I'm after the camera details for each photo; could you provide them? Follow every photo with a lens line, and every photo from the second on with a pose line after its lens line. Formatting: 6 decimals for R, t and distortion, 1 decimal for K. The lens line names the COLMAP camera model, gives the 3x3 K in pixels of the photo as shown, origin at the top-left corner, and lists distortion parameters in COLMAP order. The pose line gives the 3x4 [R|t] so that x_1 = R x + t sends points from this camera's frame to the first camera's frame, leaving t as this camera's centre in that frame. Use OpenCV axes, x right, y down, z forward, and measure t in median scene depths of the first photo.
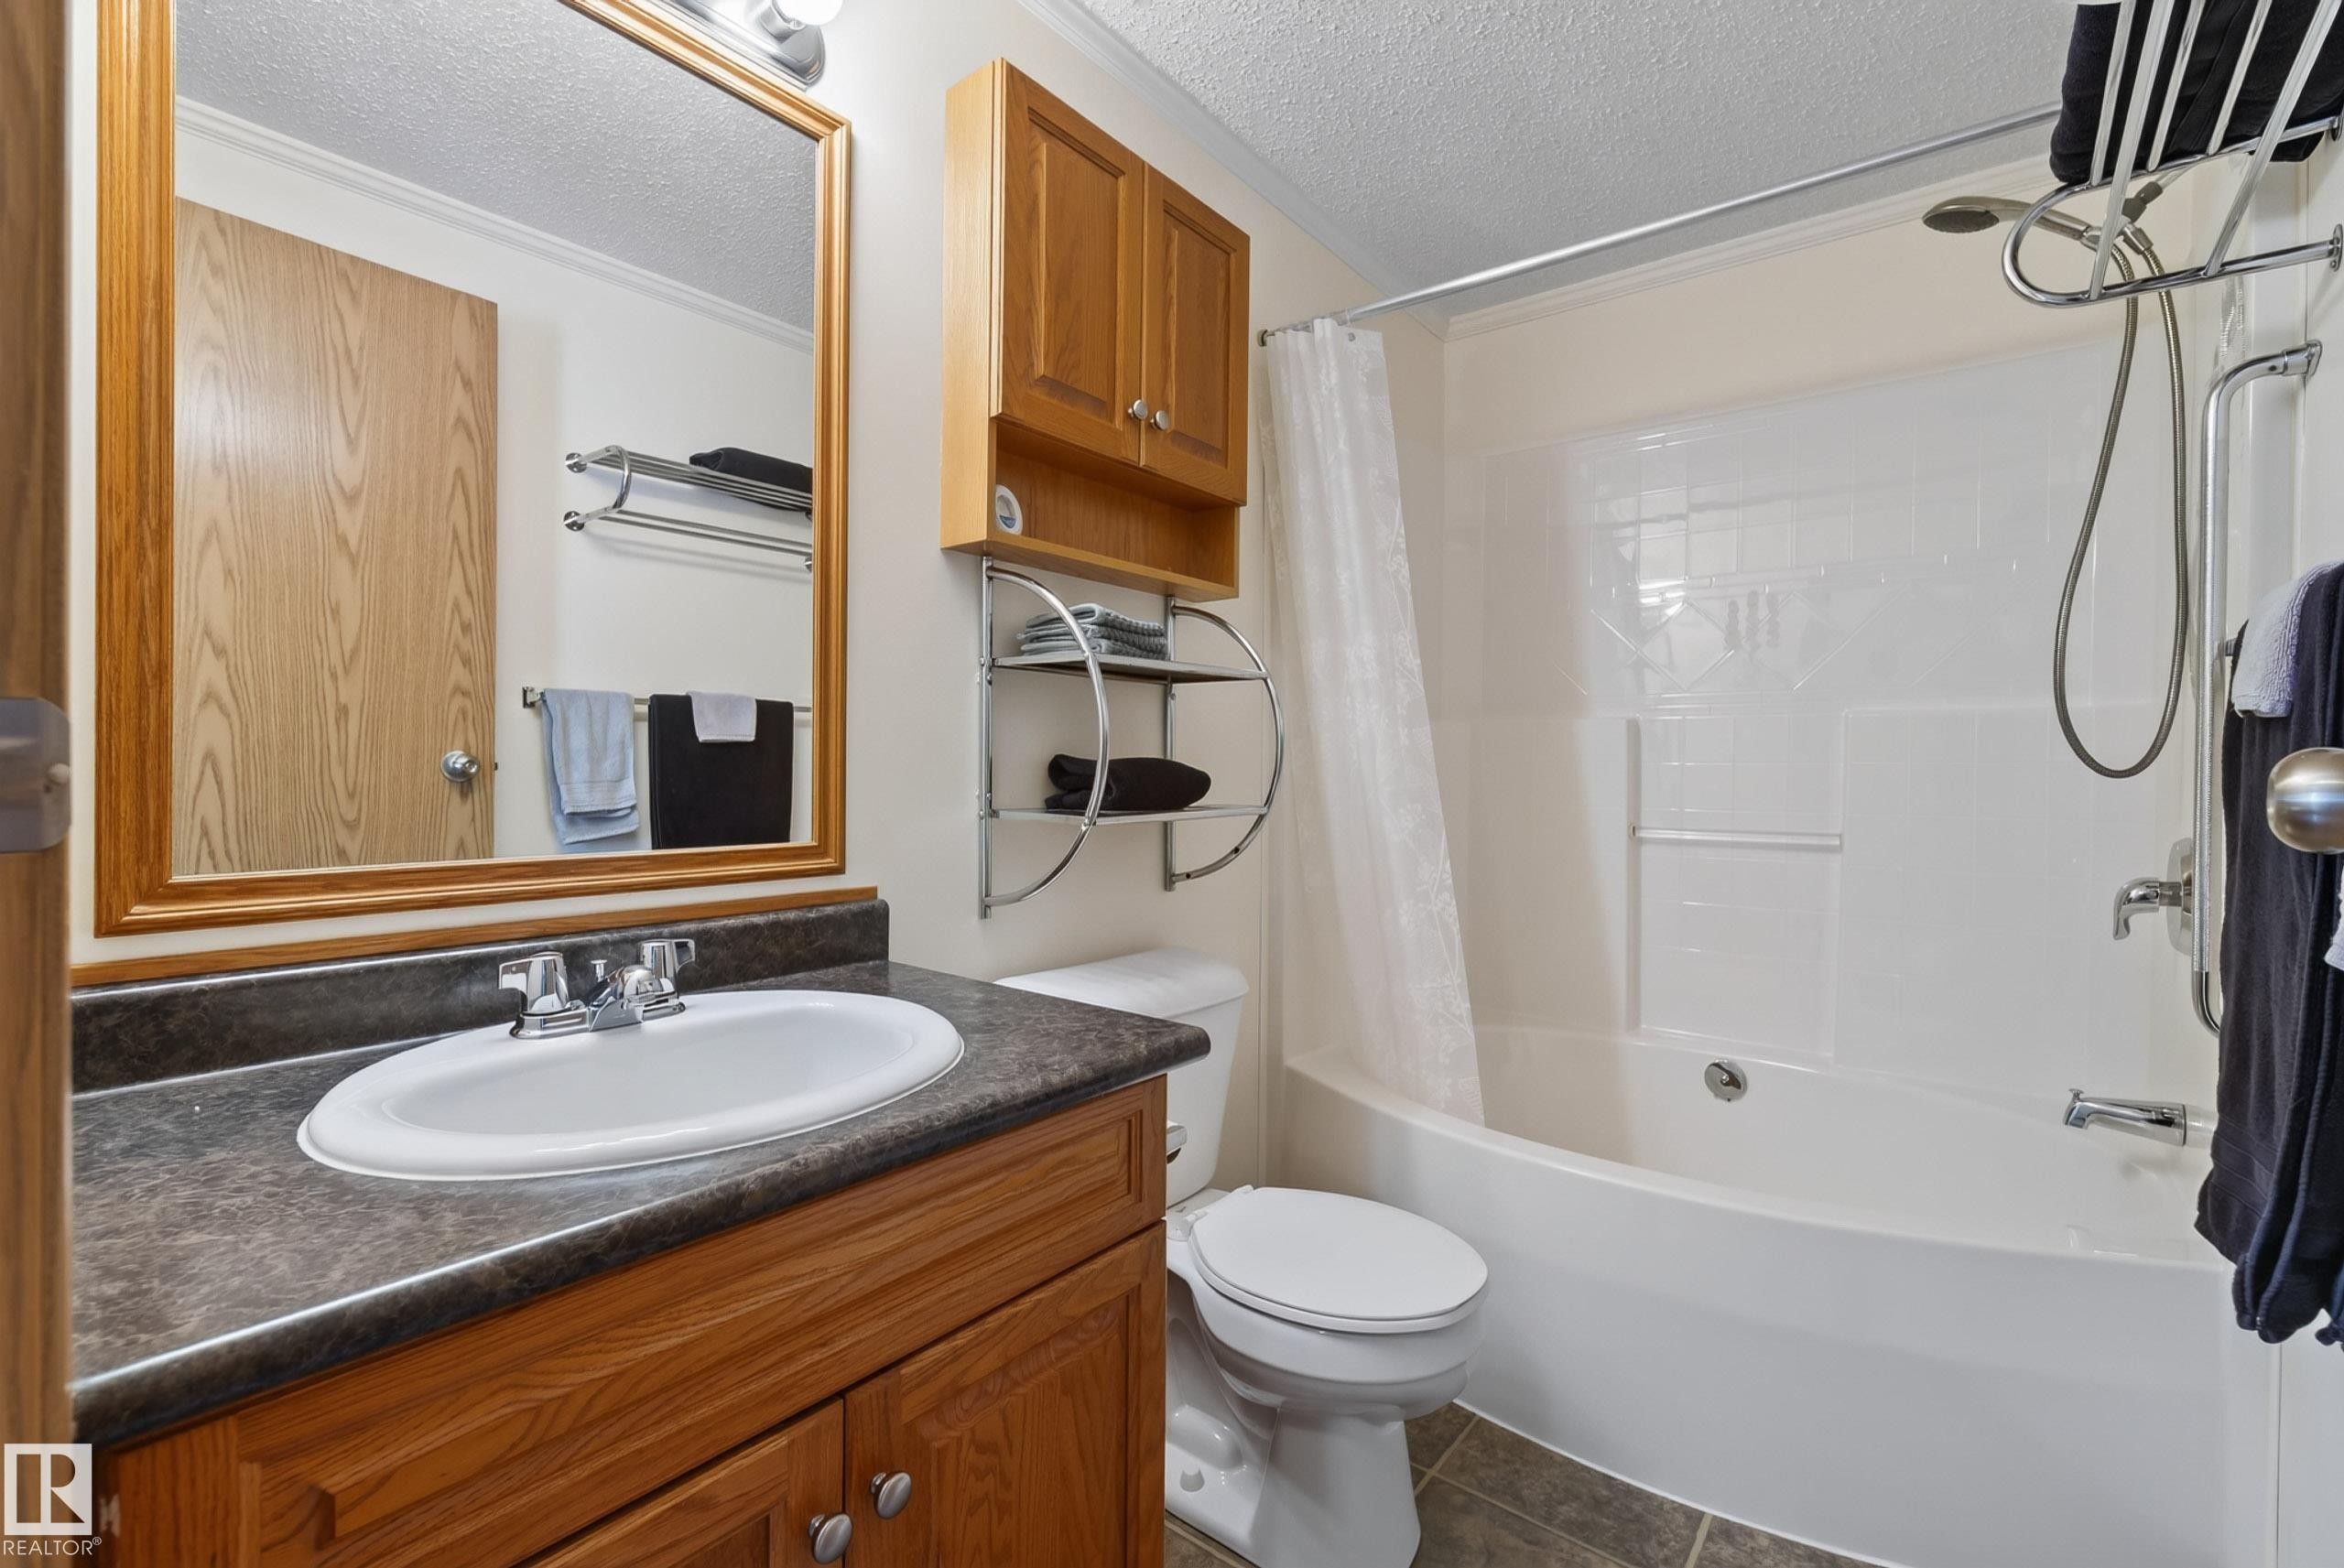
lens RADIAL K [[1016.6, 0, 1177.3], [0, 1016.6, 769.8], [0, 0, 1]] dist [-0.013923, 0.002044]
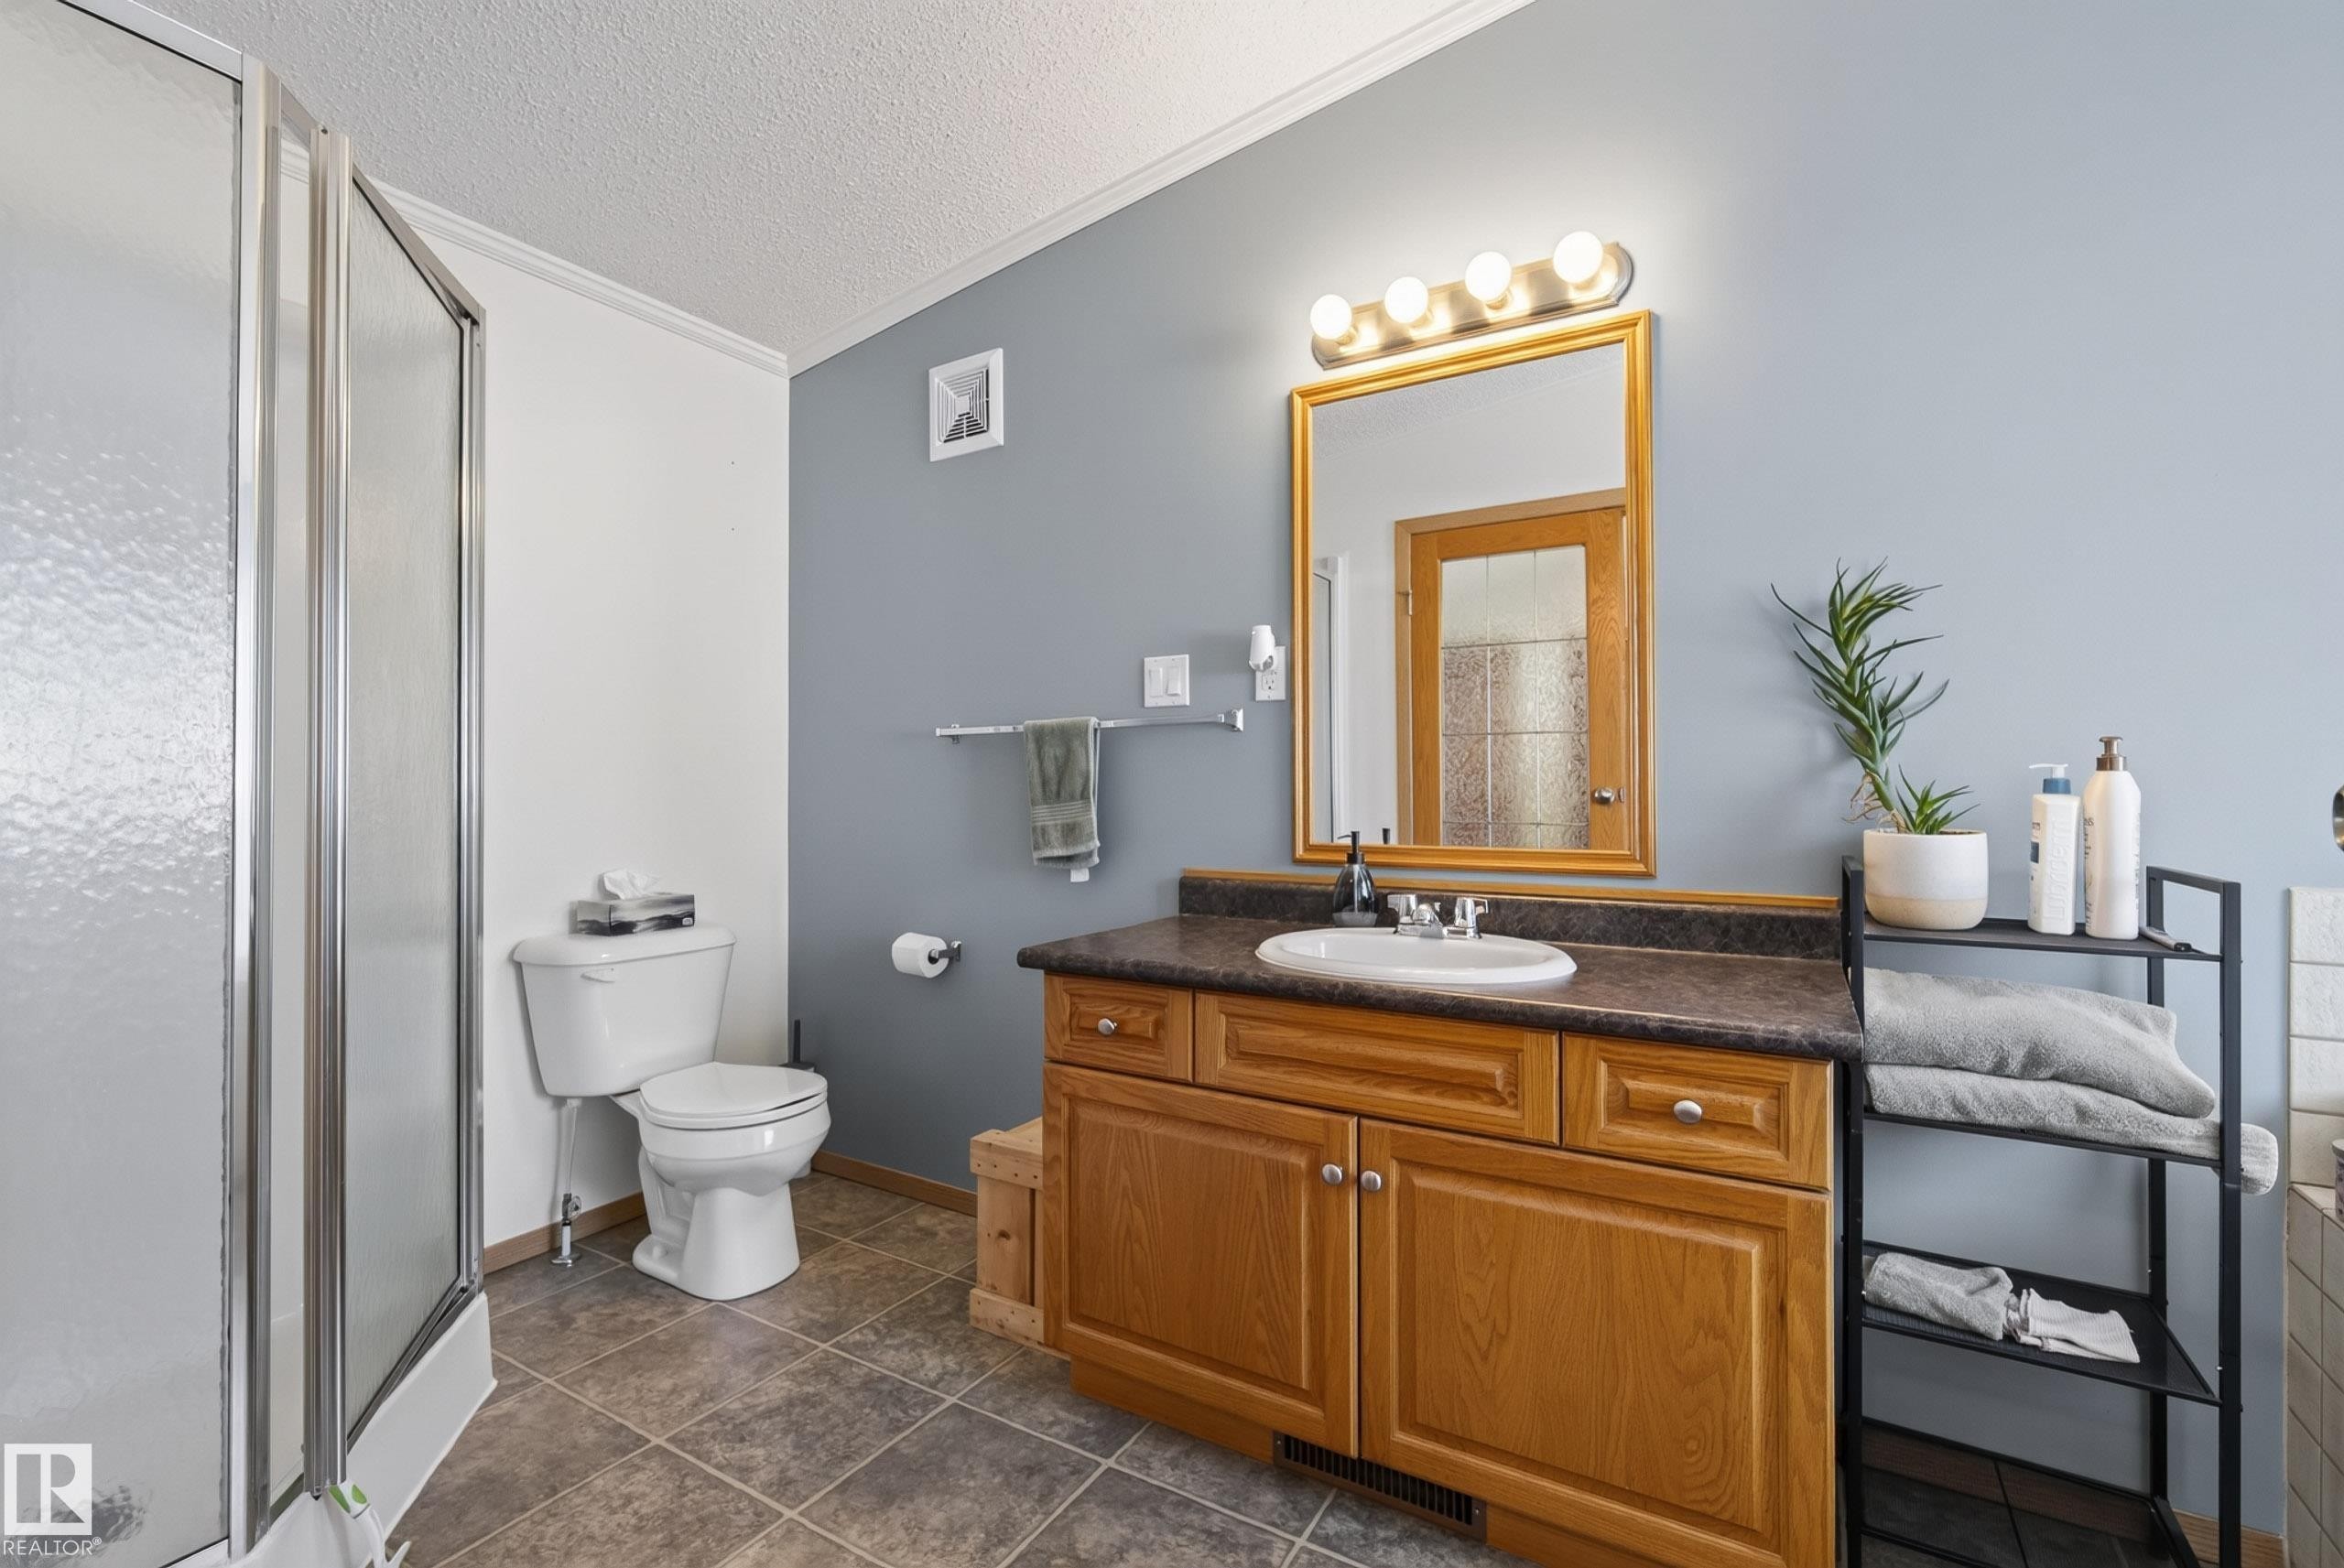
lens RADIAL K [[1016.6, 0, 1164.4], [0, 1016.6, 780.1], [0, 0, 1]] dist [-0.013923, 0.002044]
pose [[0.133161, -0.011716, -0.991025, 1.278750], [0.006578, 0.999919, -0.010937, -0.022485], [0.991073, -0.005063, 0.133227, 0.269719]]
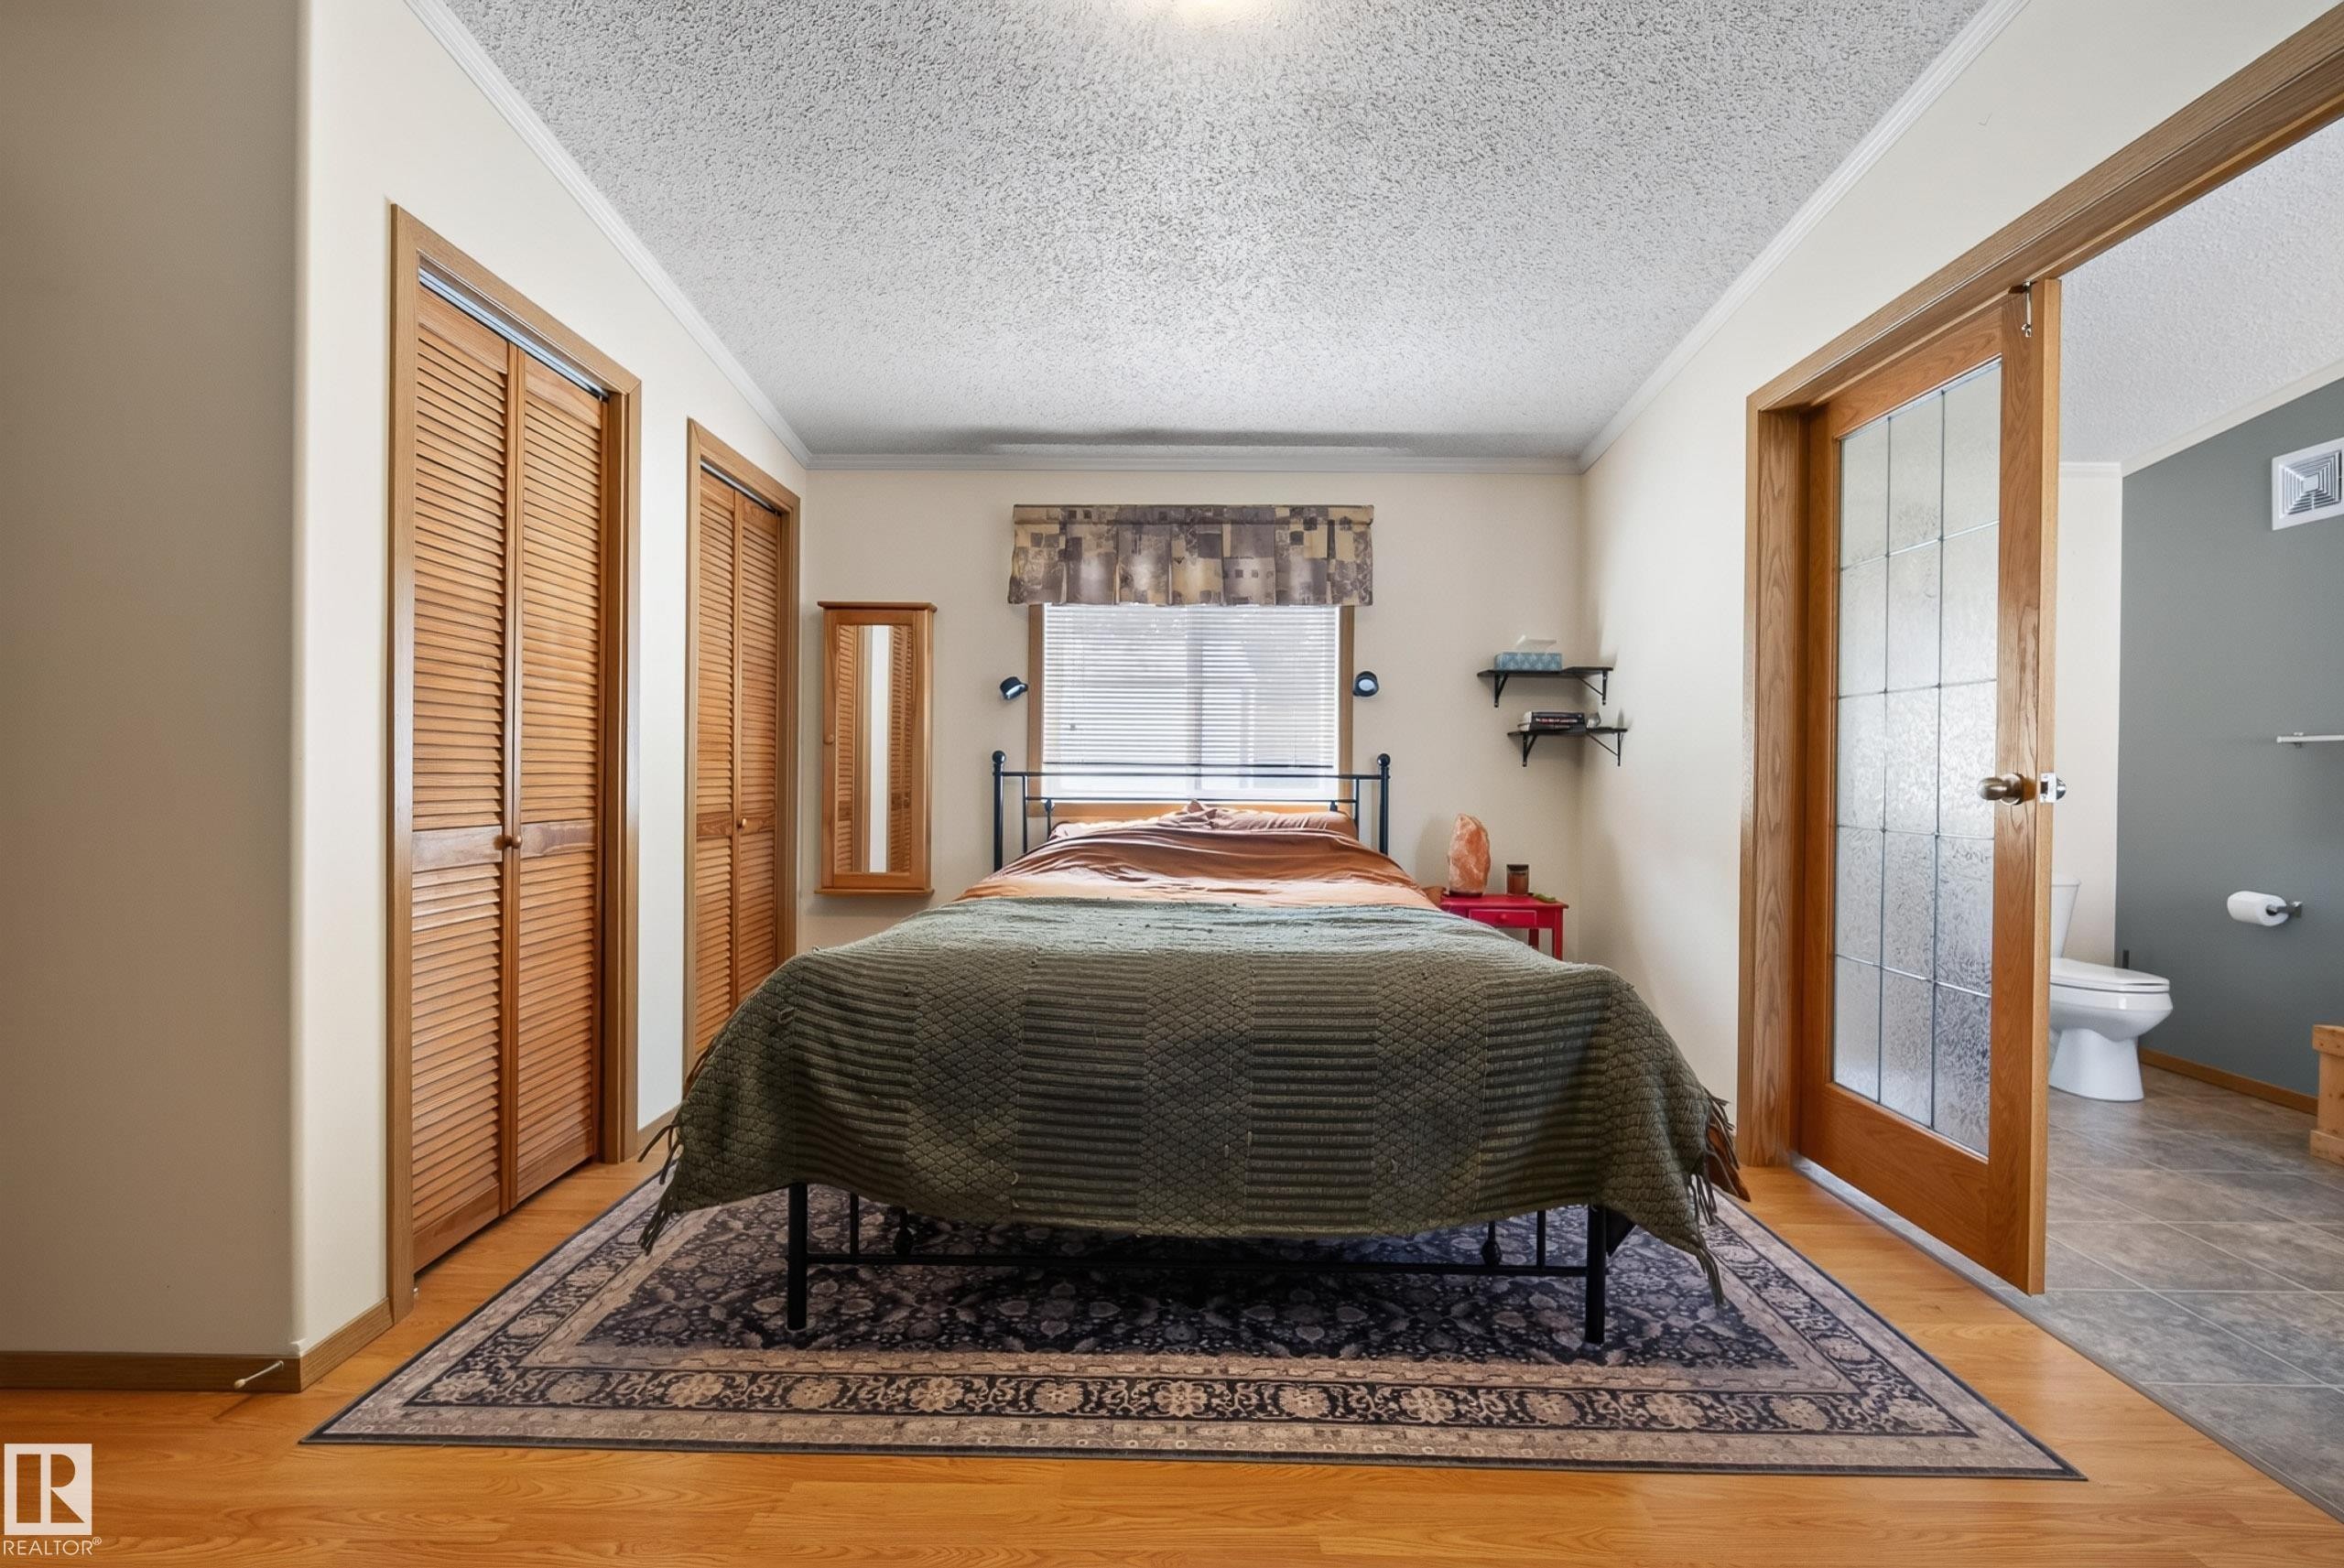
lens RADIAL K [[1016.6, 0, 1163.5], [0, 1016.6, 777.5], [0, 0, 1]] dist [-0.013923, 0.002044]
pose [[-0.781592, -0.013768, -0.623638, 3.597799], [-0.015704, 0.999874, -0.002394, 0.012583], [0.623592, 0.007922, -0.781710, 0.334558]]
